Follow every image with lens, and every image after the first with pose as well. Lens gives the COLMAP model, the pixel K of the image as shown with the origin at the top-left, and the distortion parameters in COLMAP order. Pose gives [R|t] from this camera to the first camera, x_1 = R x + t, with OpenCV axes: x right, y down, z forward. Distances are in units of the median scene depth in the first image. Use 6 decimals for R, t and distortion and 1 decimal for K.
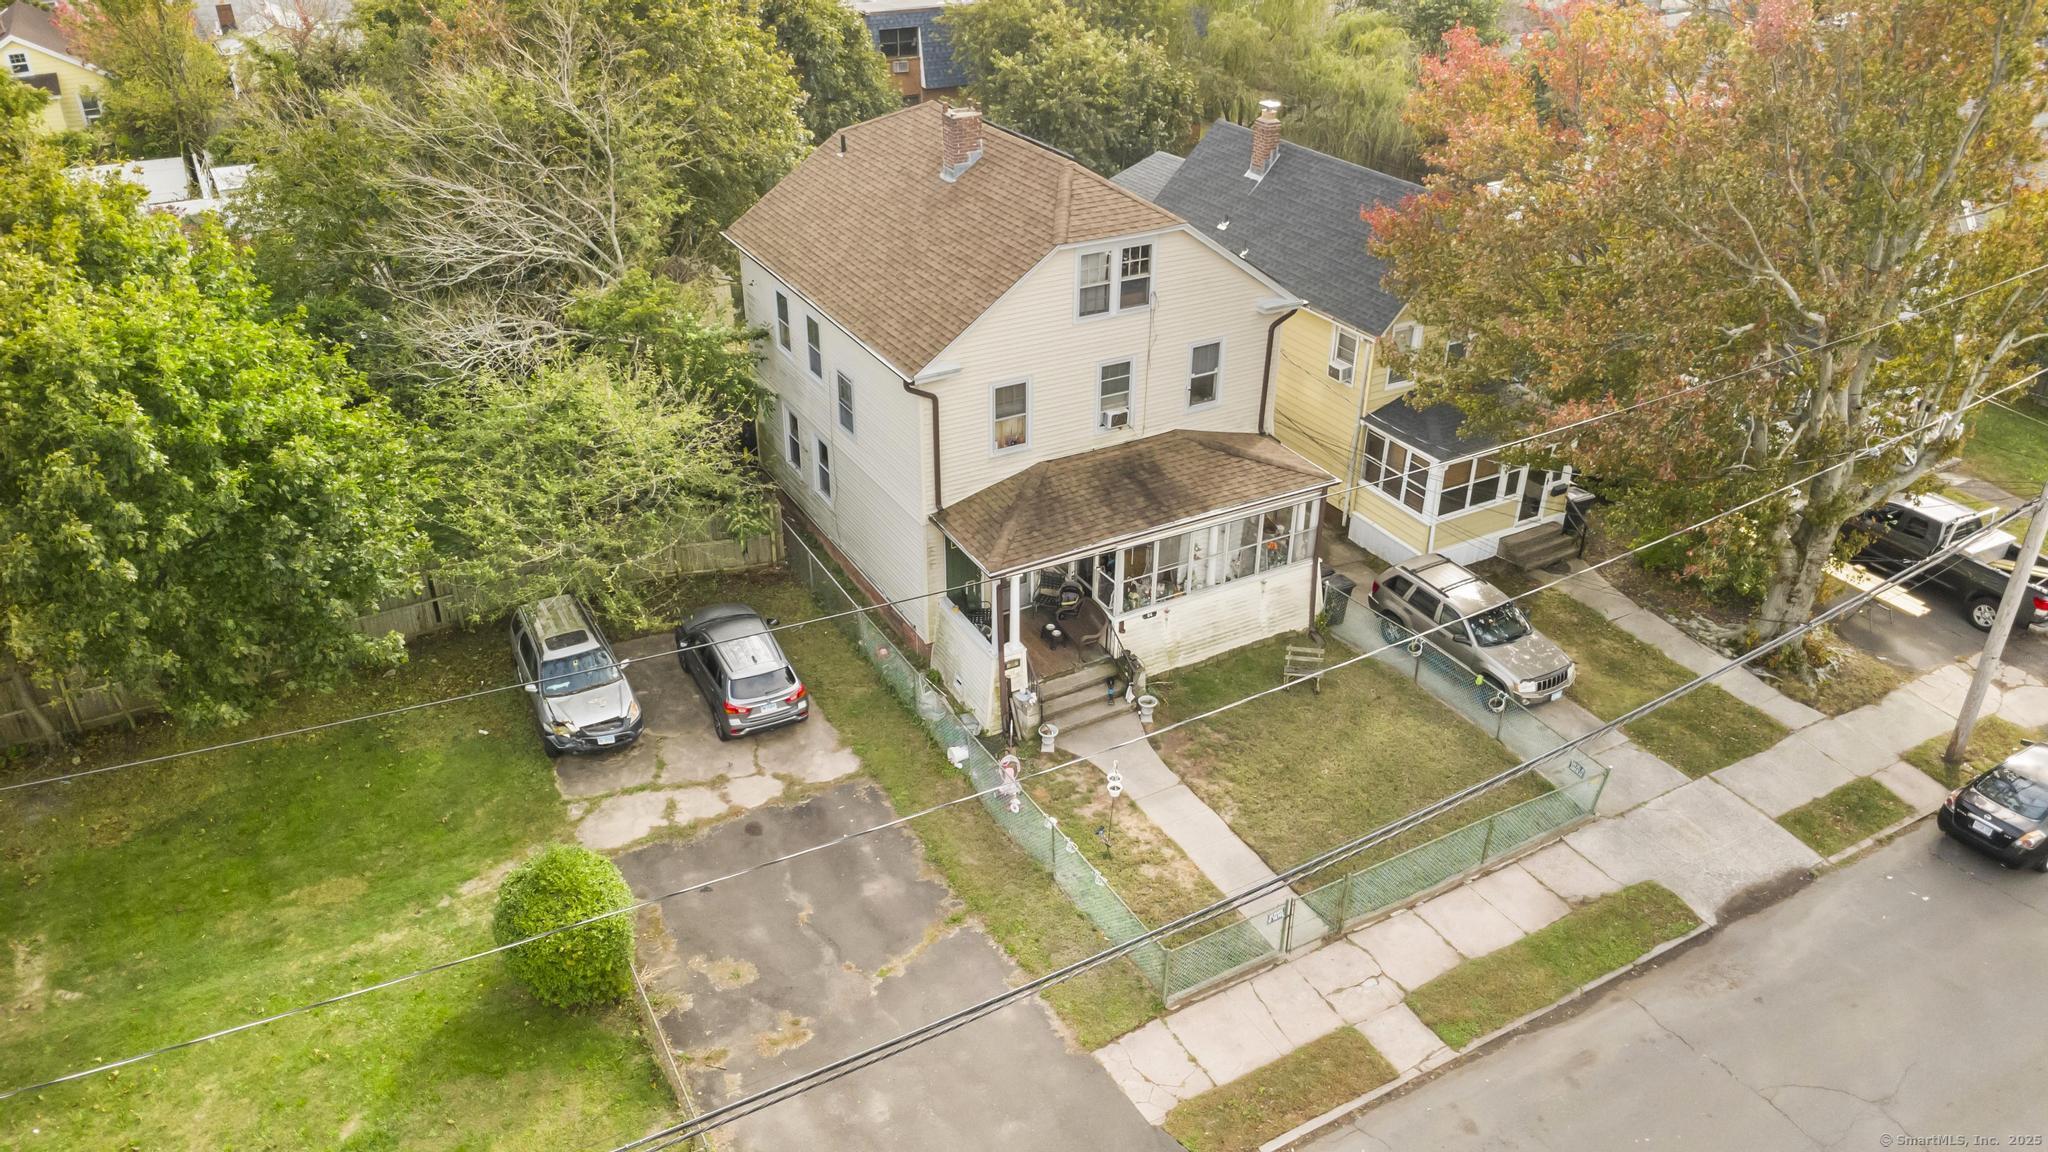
lens RADIAL K [[1432.7, 0, 1008.5], [0, 1432.7, 568.8], [0, 0, 1]] dist [0.029579, -0.034730]
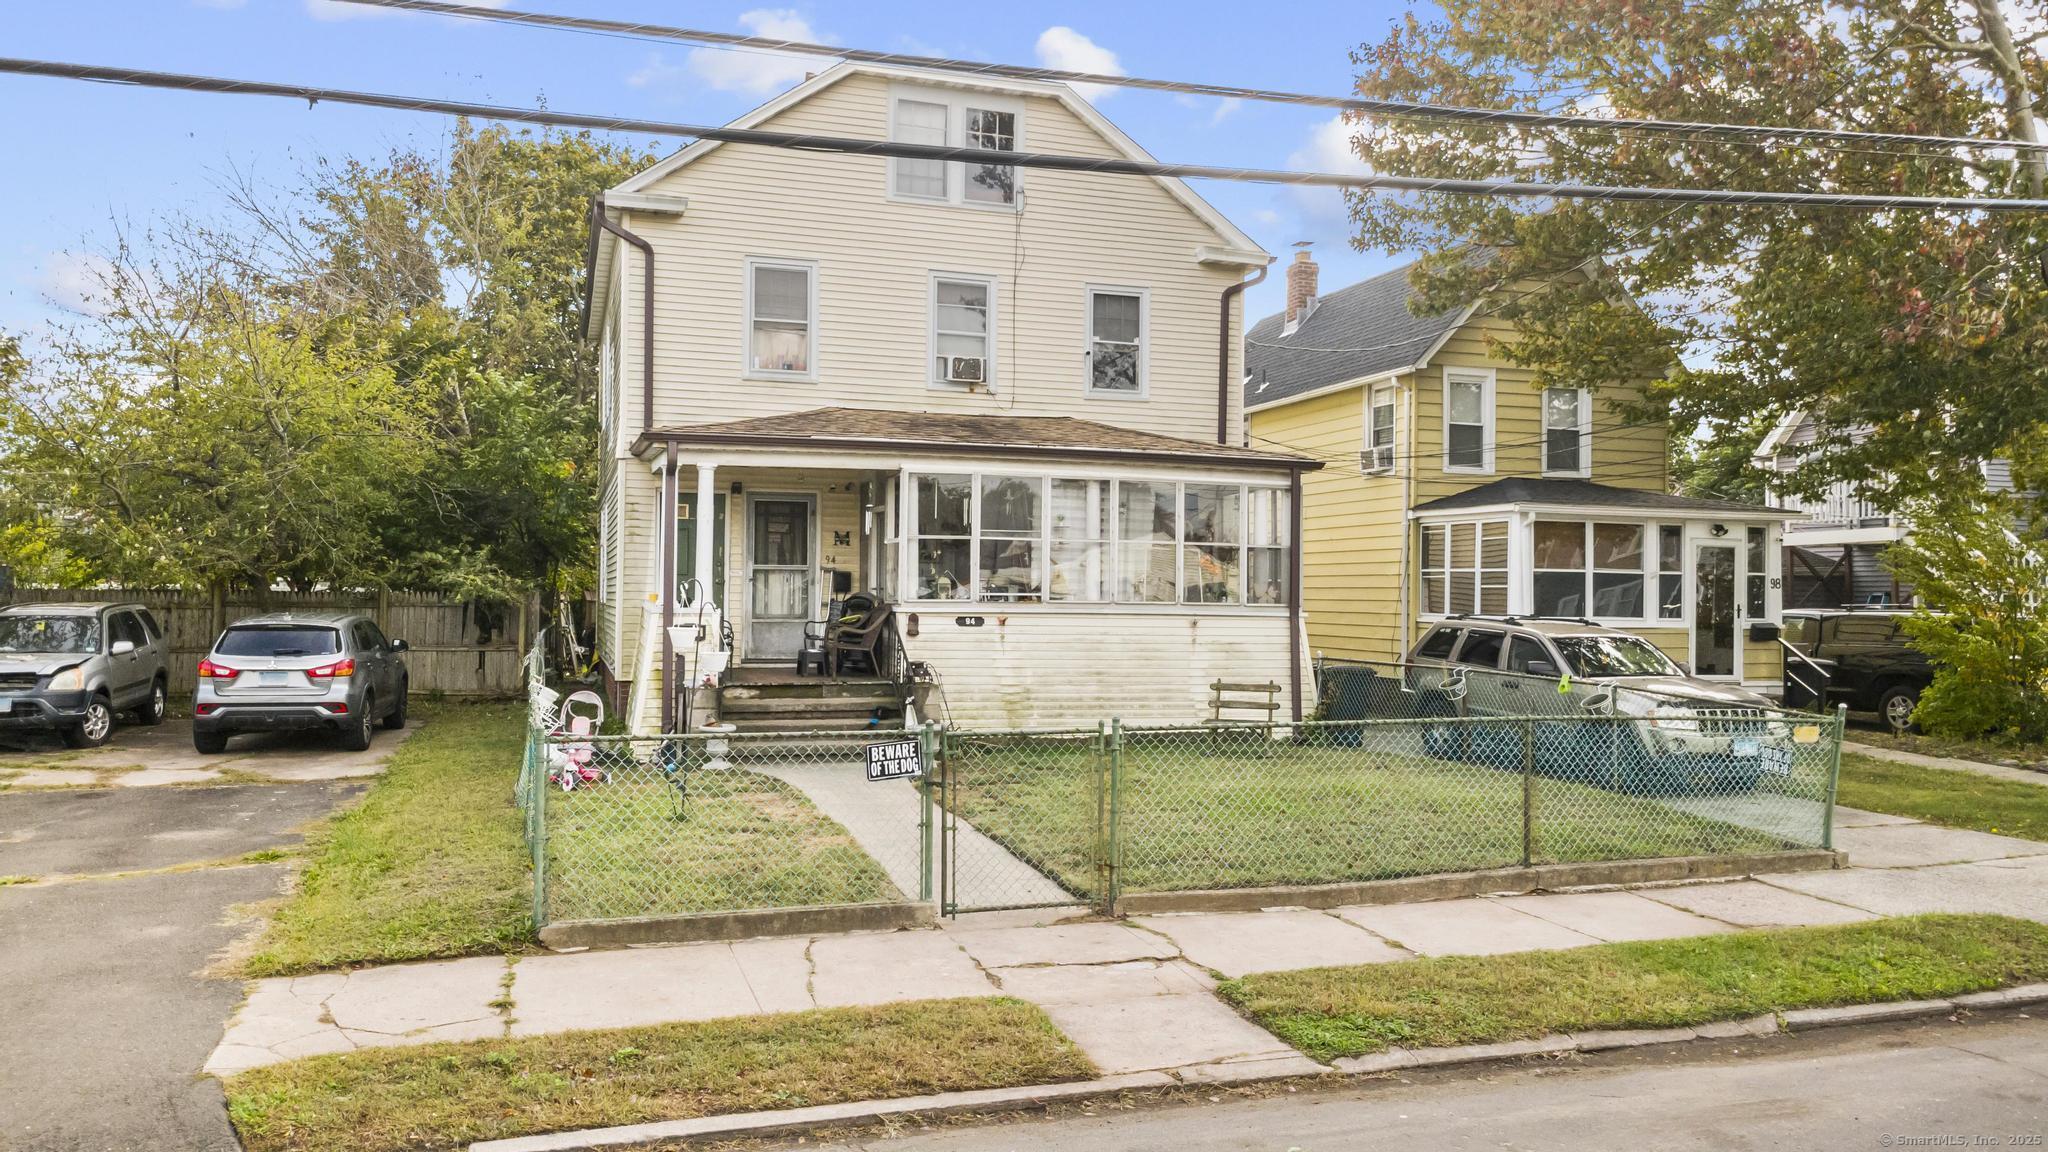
lens RADIAL K [[1432.7, 0, 1008.5], [0, 1432.7, 568.8], [0, 0, 1]] dist [0.029579, -0.034730]
pose [[0.980446, 0.005652, -0.196706, 0.231405], [-0.104730, 0.861257, -0.497261, 0.306004], [0.166604, 0.508138, 0.845008, 0.513505]]
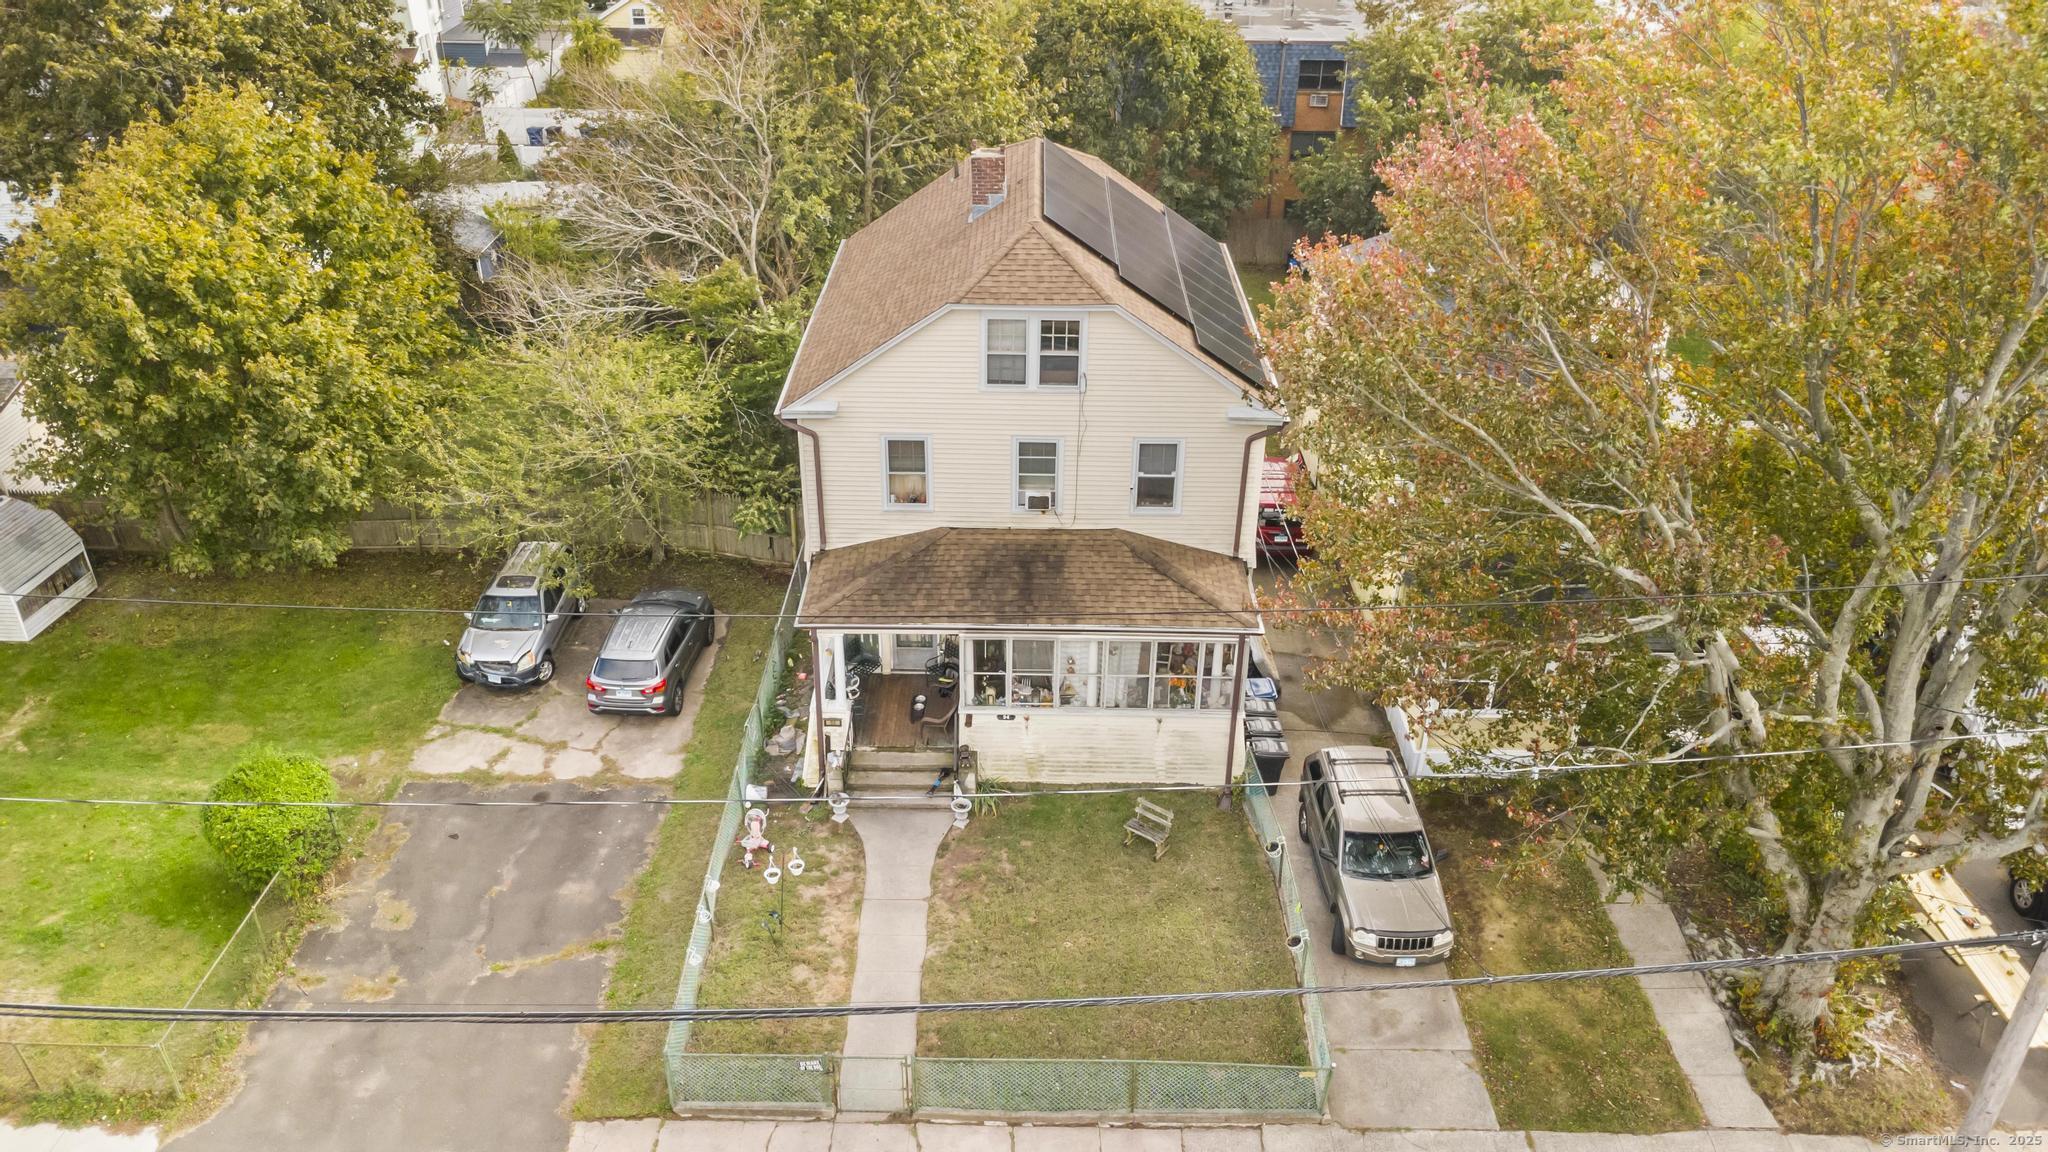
lens RADIAL K [[1432.7, 0, 1008.5], [0, 1432.7, 568.8], [0, 0, 1]] dist [0.029579, -0.034730]
pose [[0.868501, 0.248269, -0.429032, 0.478090], [-0.248734, 0.966950, 0.056029, -0.112894], [0.428763, 0.058054, 0.901550, 0.172755]]
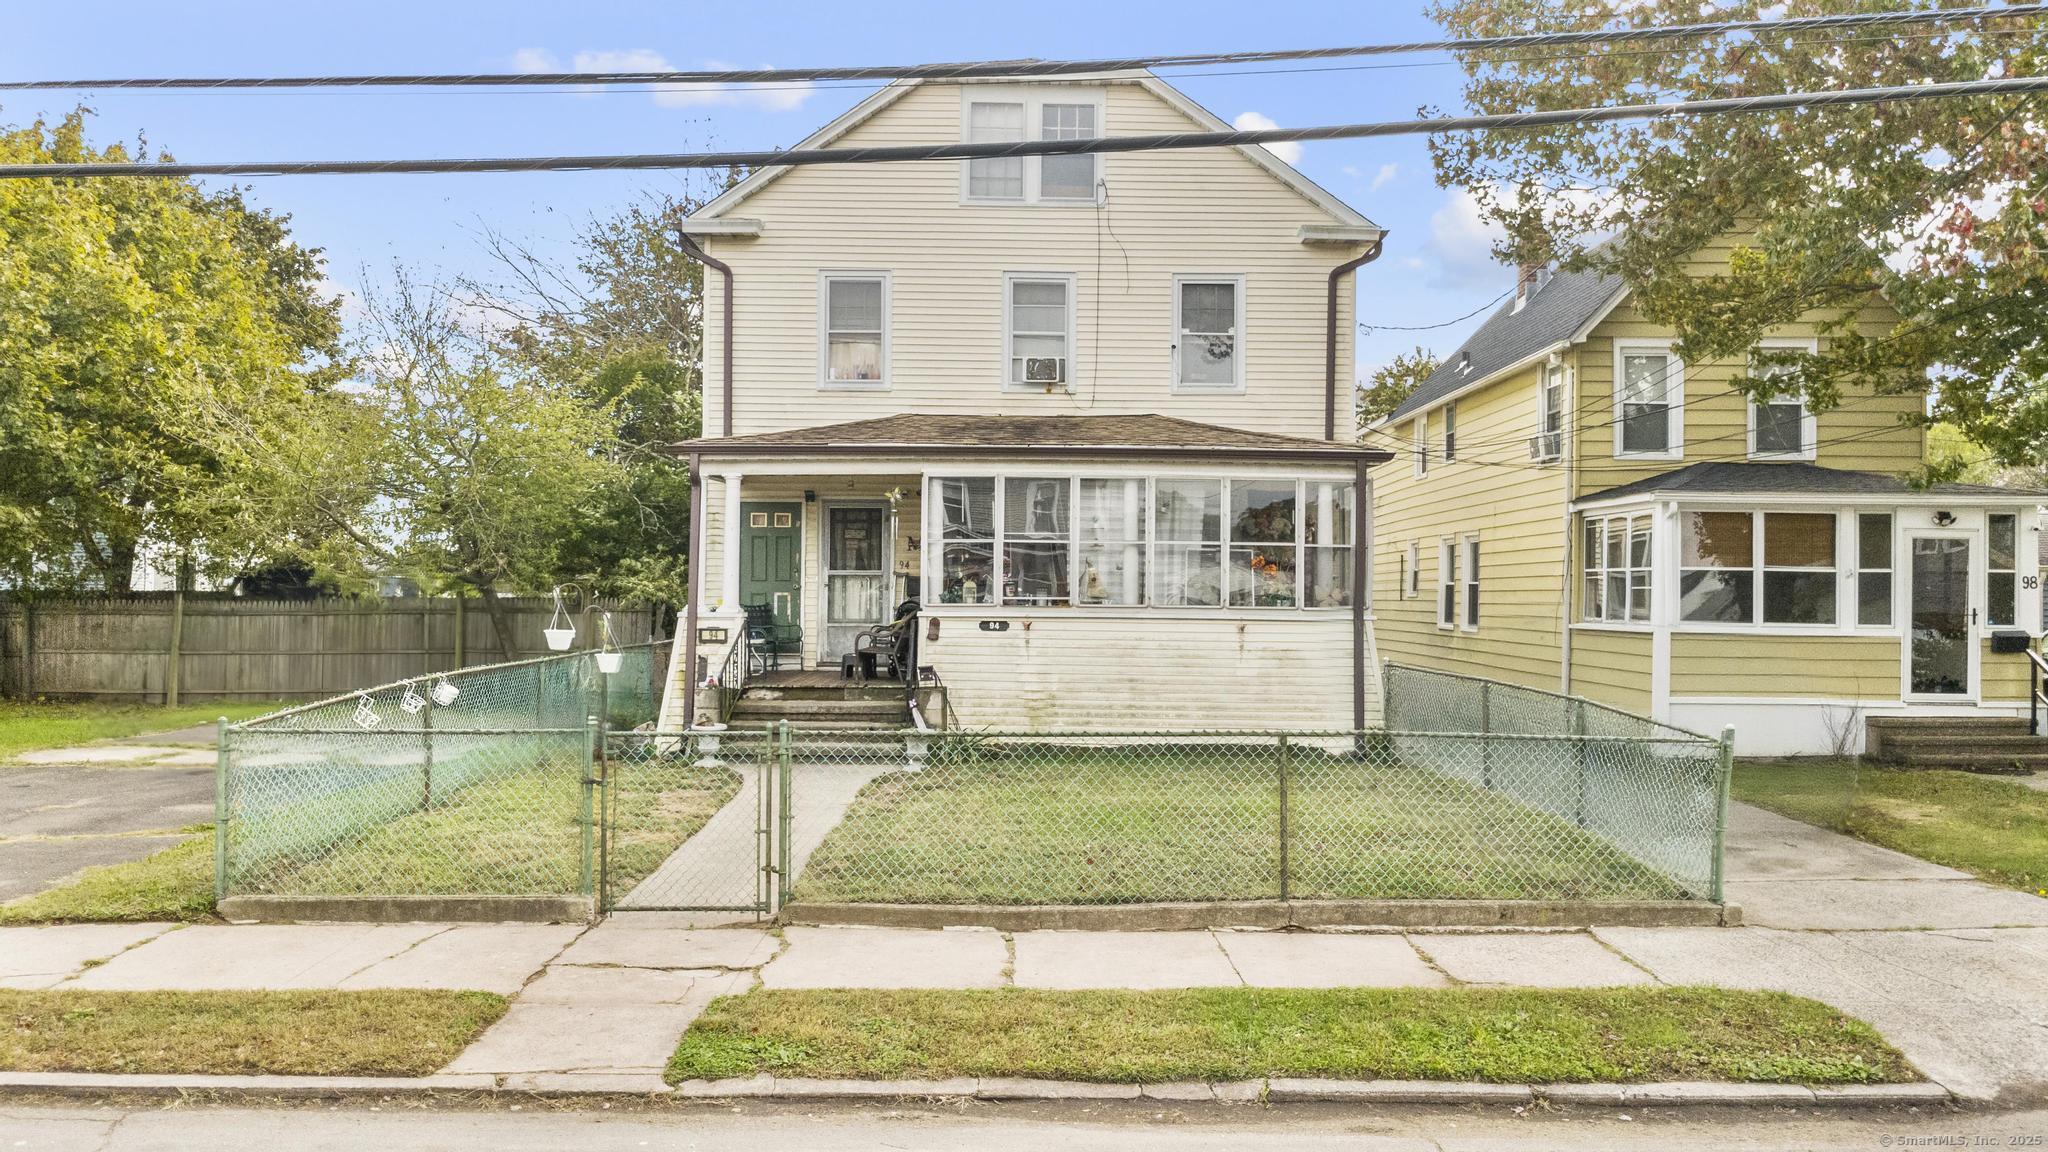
lens RADIAL K [[1441.0, 0, 1024.0], [0, 1441.0, 576.0], [0, 0, 1]] dist [0.034919, -0.045811]
pose [[0.878143, -0.001836, -0.478394, 0.390149], [-0.240622, 0.862600, -0.444998, 0.272921], [0.413480, 0.505884, 0.757044, 0.572326]]
